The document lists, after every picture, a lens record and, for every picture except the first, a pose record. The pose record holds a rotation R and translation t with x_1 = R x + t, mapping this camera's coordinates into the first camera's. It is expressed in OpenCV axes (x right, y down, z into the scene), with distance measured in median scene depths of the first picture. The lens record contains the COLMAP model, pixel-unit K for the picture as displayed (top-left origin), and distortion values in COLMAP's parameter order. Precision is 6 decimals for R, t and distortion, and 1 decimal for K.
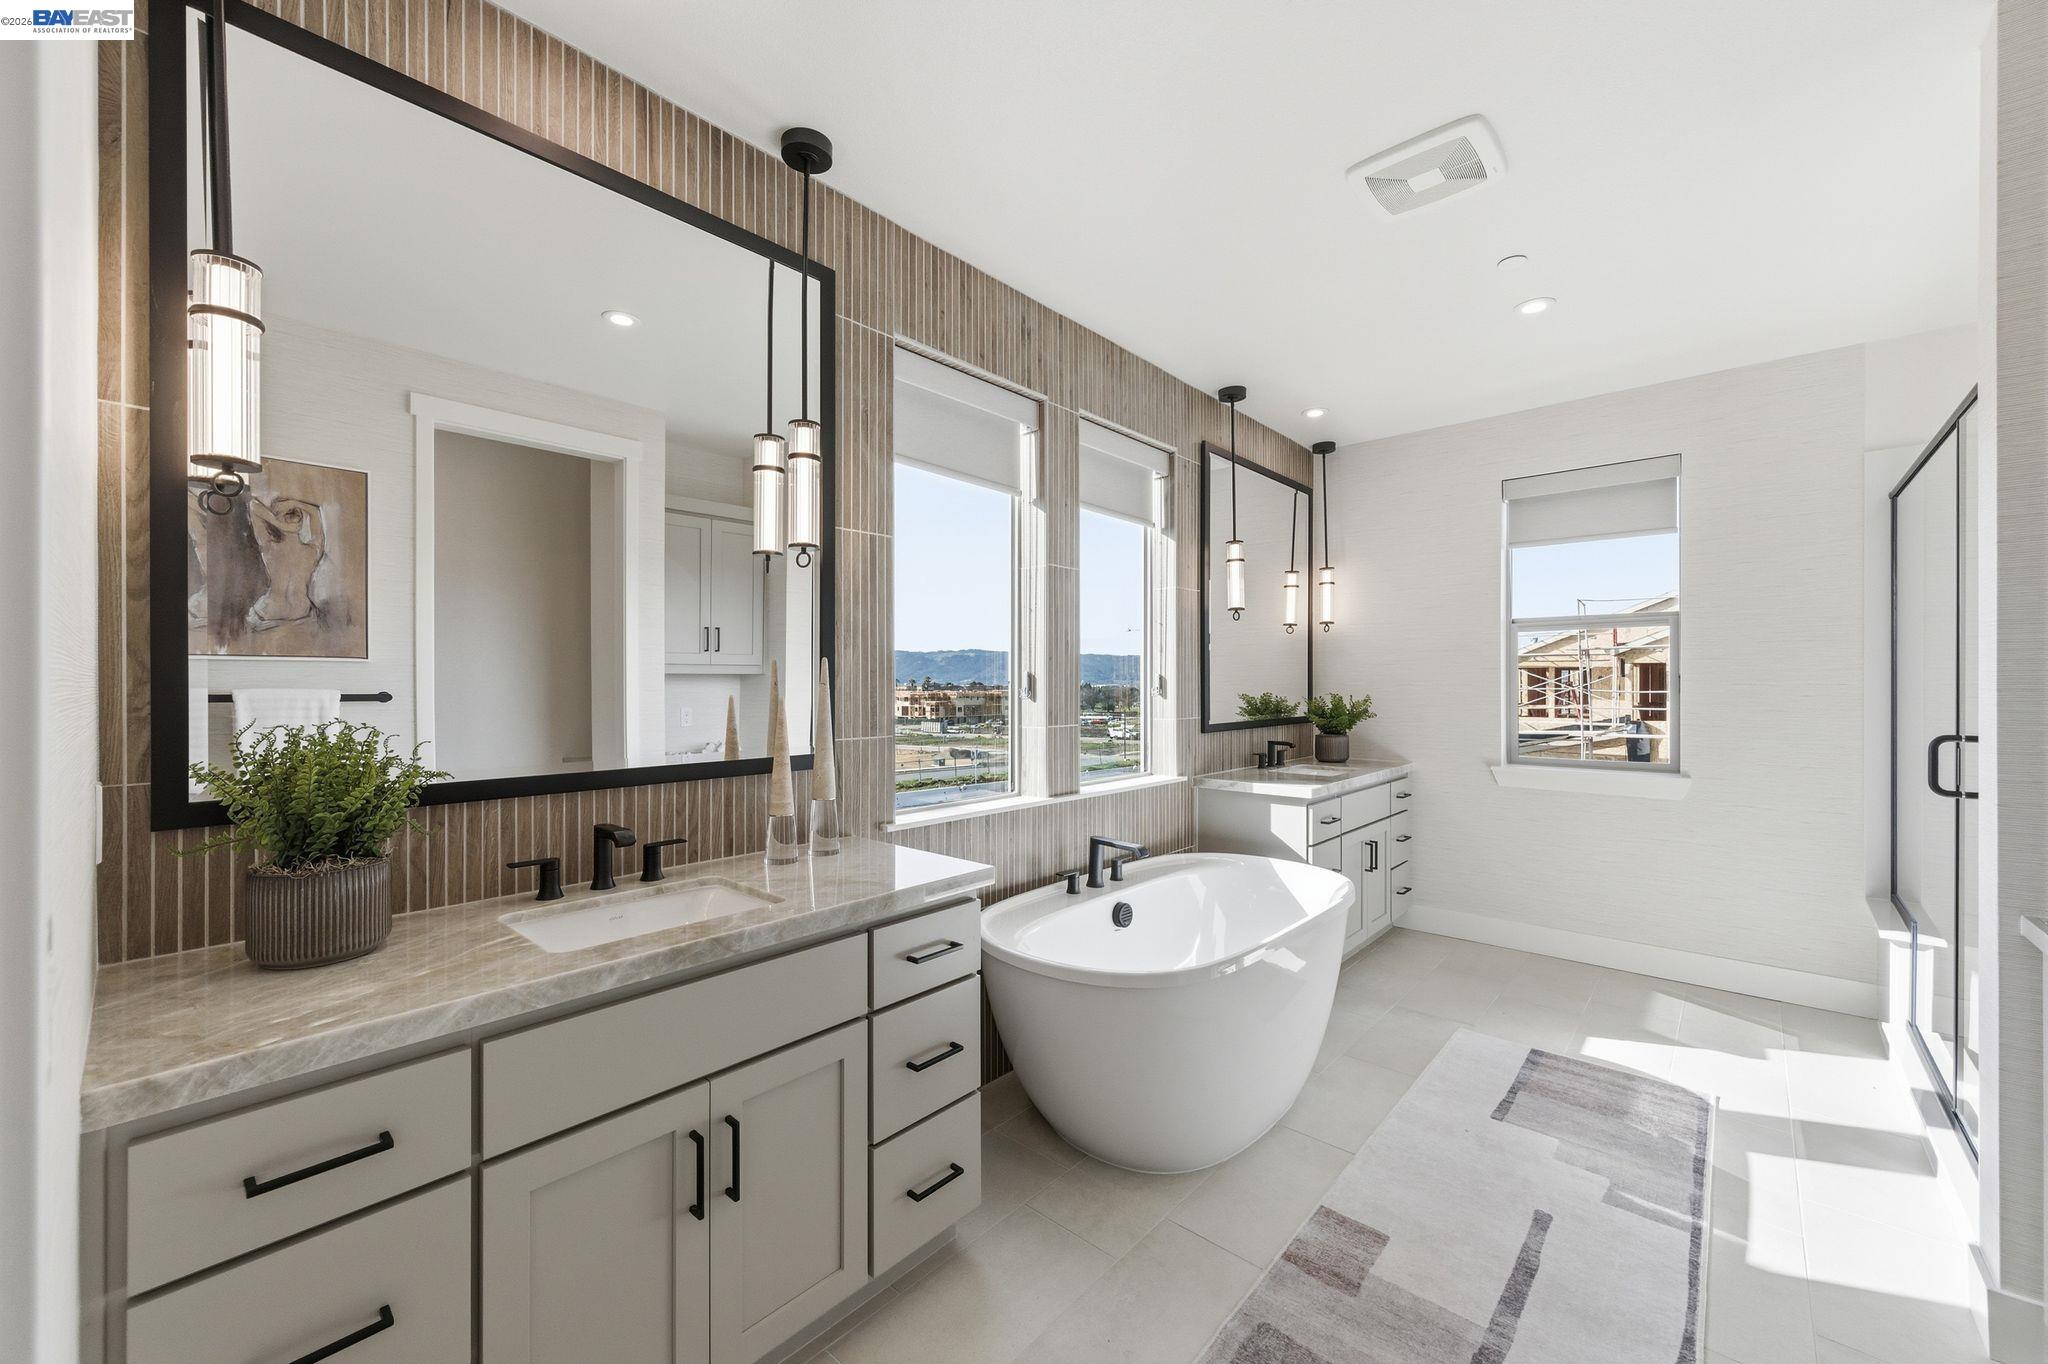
lens RADIAL K [[797.0, 0, 1021.0], [0, 797.0, 684.3], [0, 0, 1]] dist [0.002309, -0.000468]
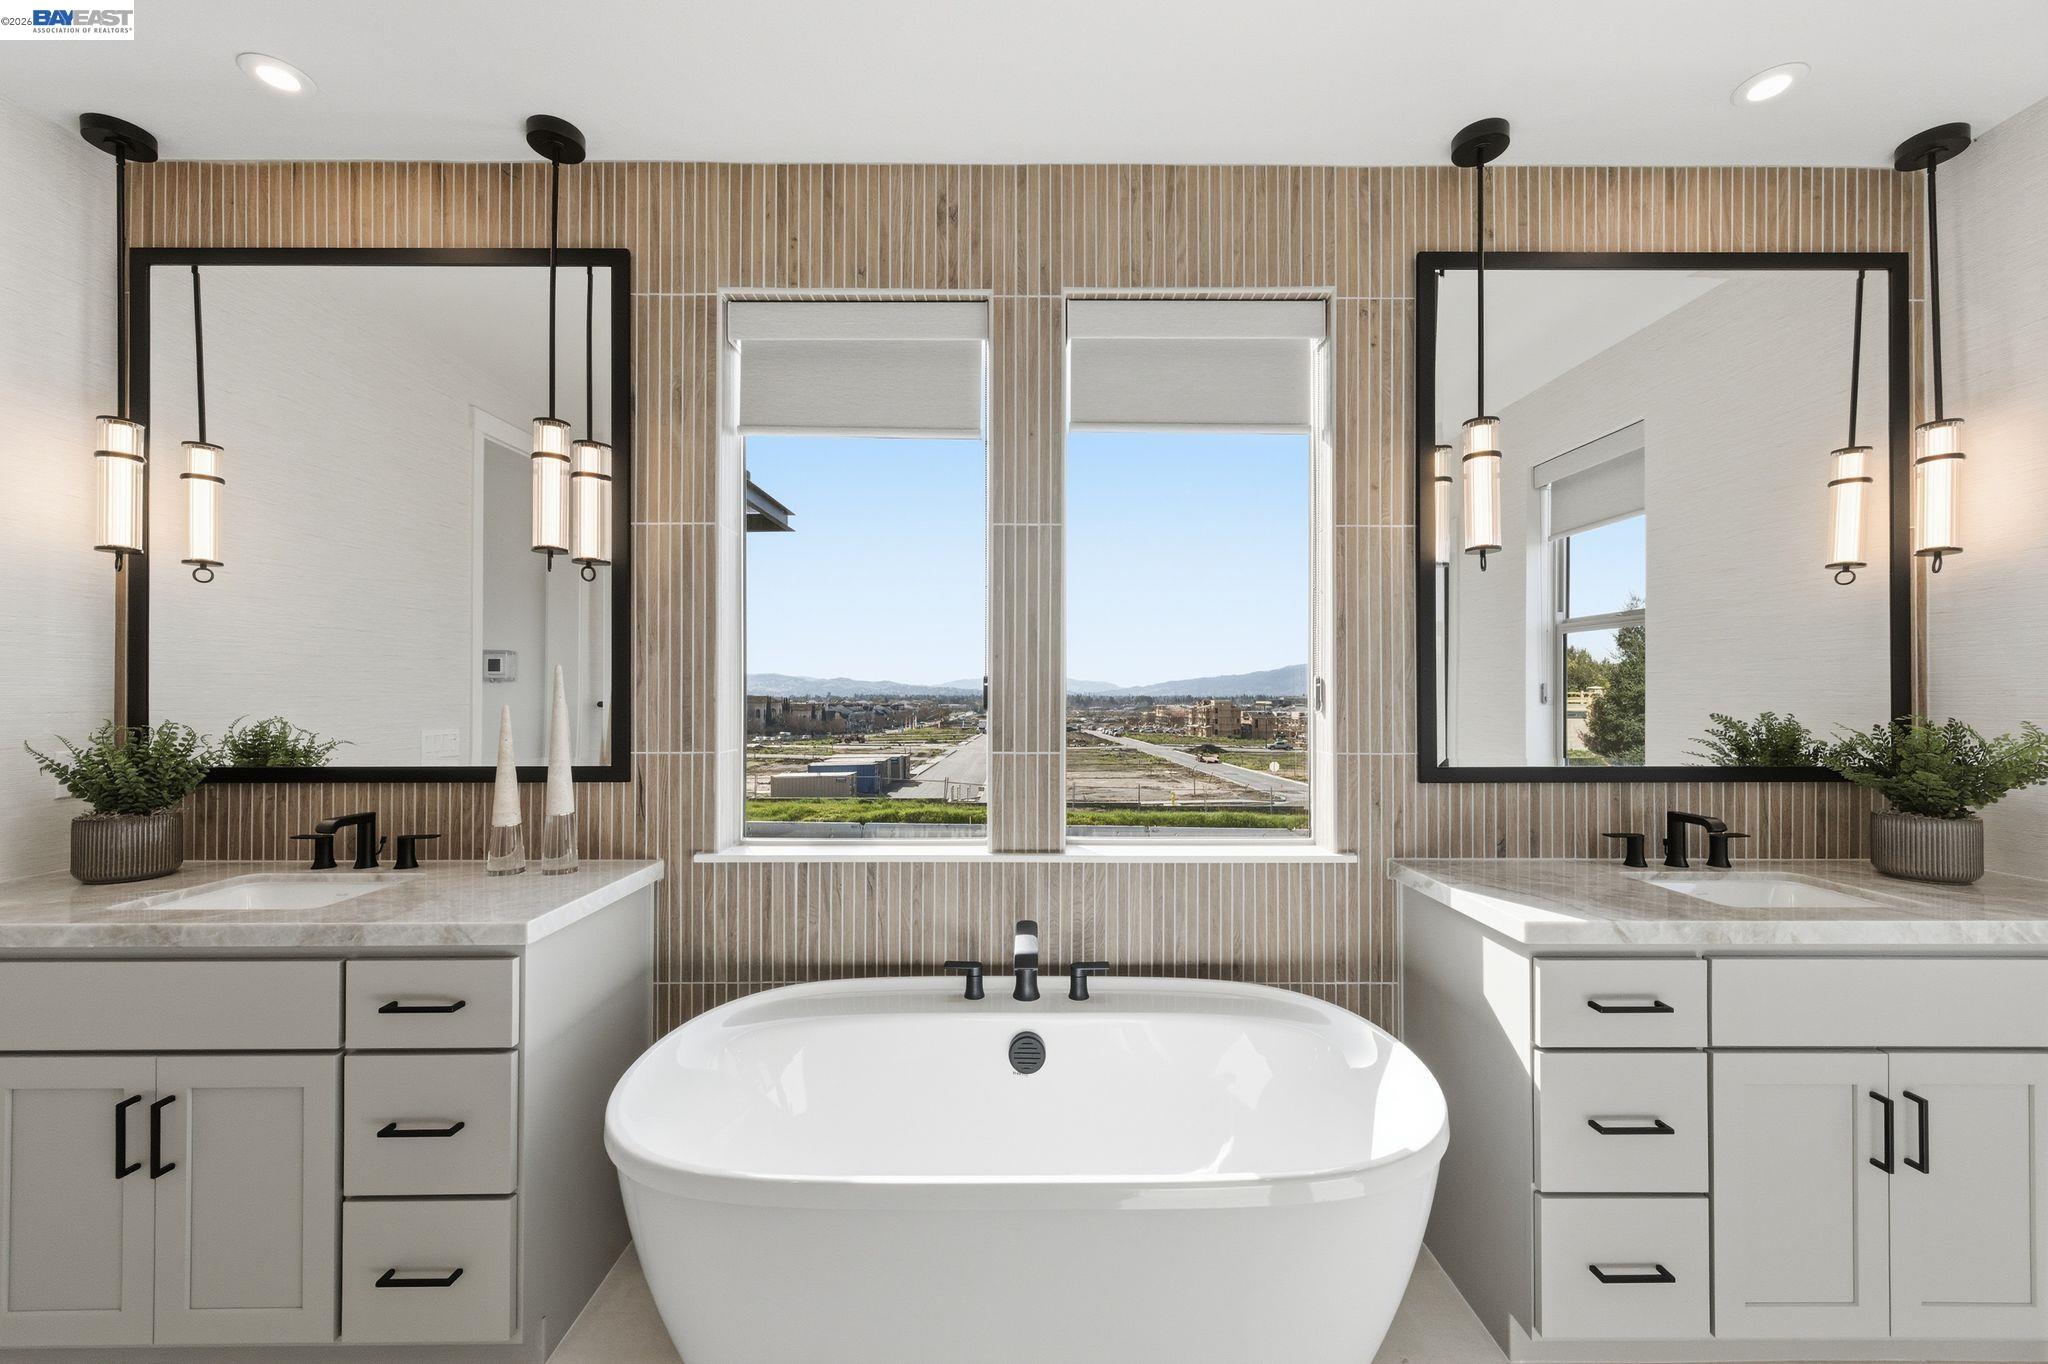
lens RADIAL K [[797.0, 0, 1019.3], [0, 797.0, 688.2], [0, 0, 1]] dist [0.002309, -0.000468]
pose [[0.673591, -0.007005, -0.739071, 0.604745], [-0.000995, 0.999946, -0.010384, 0.003209], [0.739104, 0.007729, 0.673547, 0.569143]]
